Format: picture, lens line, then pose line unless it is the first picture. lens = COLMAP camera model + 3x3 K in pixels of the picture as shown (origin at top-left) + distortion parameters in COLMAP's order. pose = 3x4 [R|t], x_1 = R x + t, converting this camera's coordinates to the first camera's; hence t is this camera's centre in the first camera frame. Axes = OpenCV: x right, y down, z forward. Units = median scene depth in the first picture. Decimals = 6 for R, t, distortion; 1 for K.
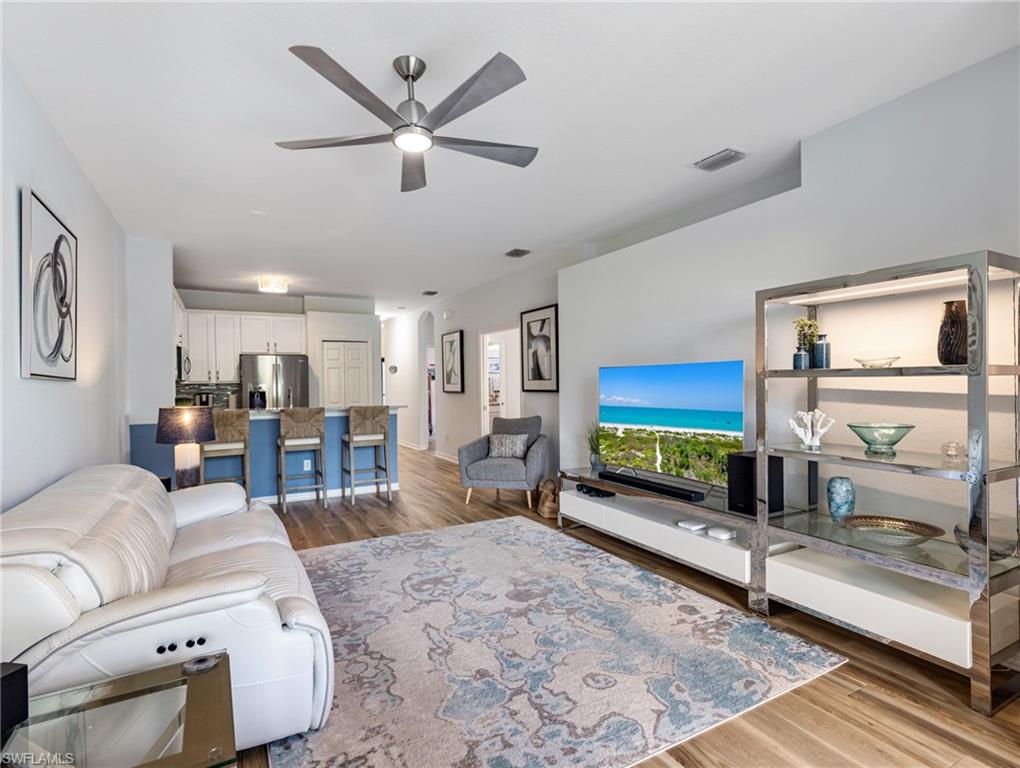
lens RADIAL K [[526.0, 0, 514.3], [0, 526.0, 382.7], [0, 0, 1]] dist [0.012757, -0.000216]
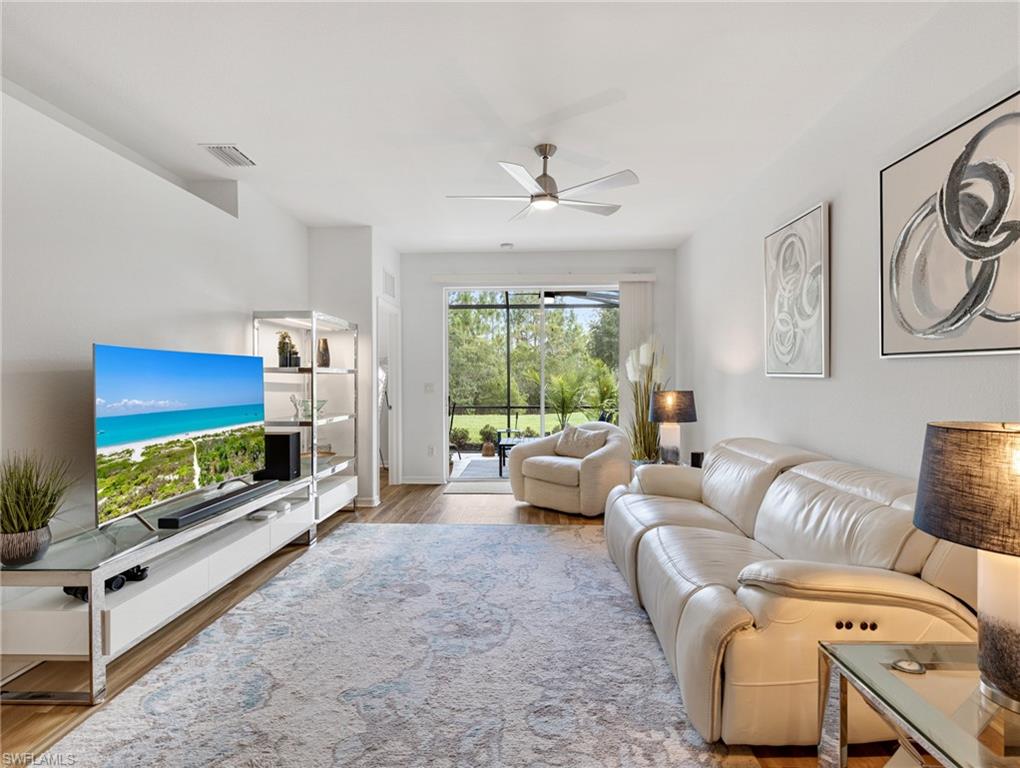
lens RADIAL K [[518.2, 0, 513.2], [0, 518.2, 381.4], [0, 0, 1]] dist [0.007396, -0.000540]
pose [[-0.856347, 0.013083, 0.516236, -0.544770], [0.014881, 0.999889, -0.000653, 0.016216], [-0.516187, 0.007123, -0.856446, 1.460496]]
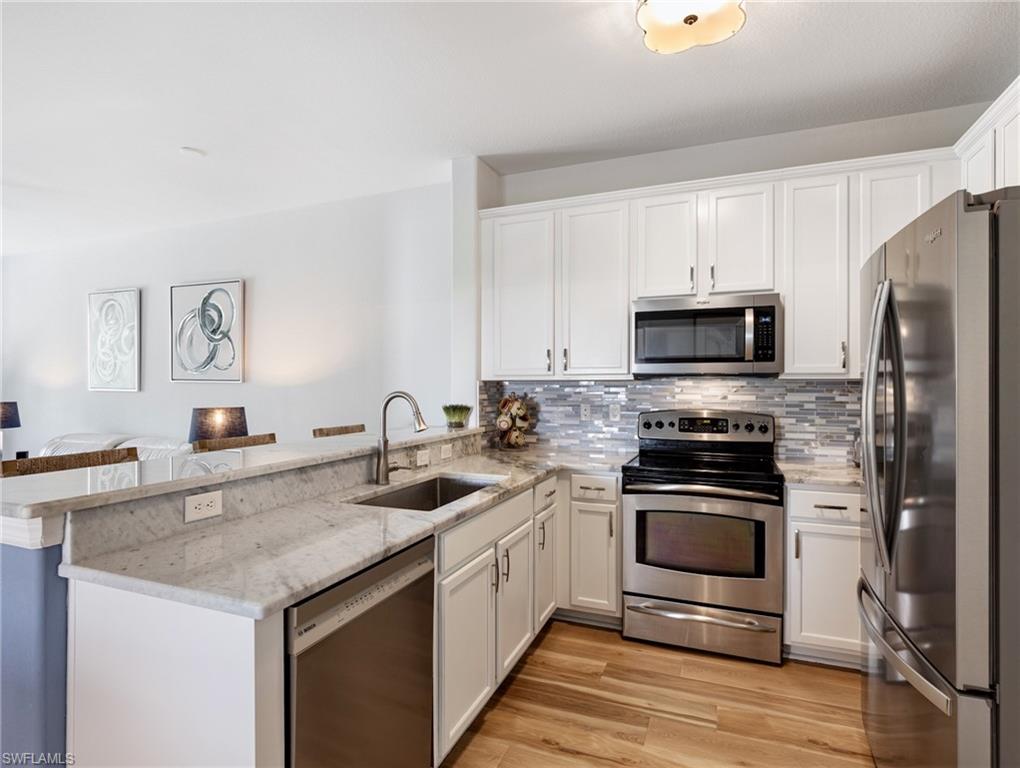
lens RADIAL K [[532.5, 0, 515.0], [0, 532.5, 386.9], [0, 0, 1]] dist [-0.001842, -0.000938]
pose [[-0.773568, 0.012920, -0.633582, -0.428310], [0.009877, 0.999917, 0.008331, 0.004157], [0.633636, 0.000186, -0.773631, 2.211229]]
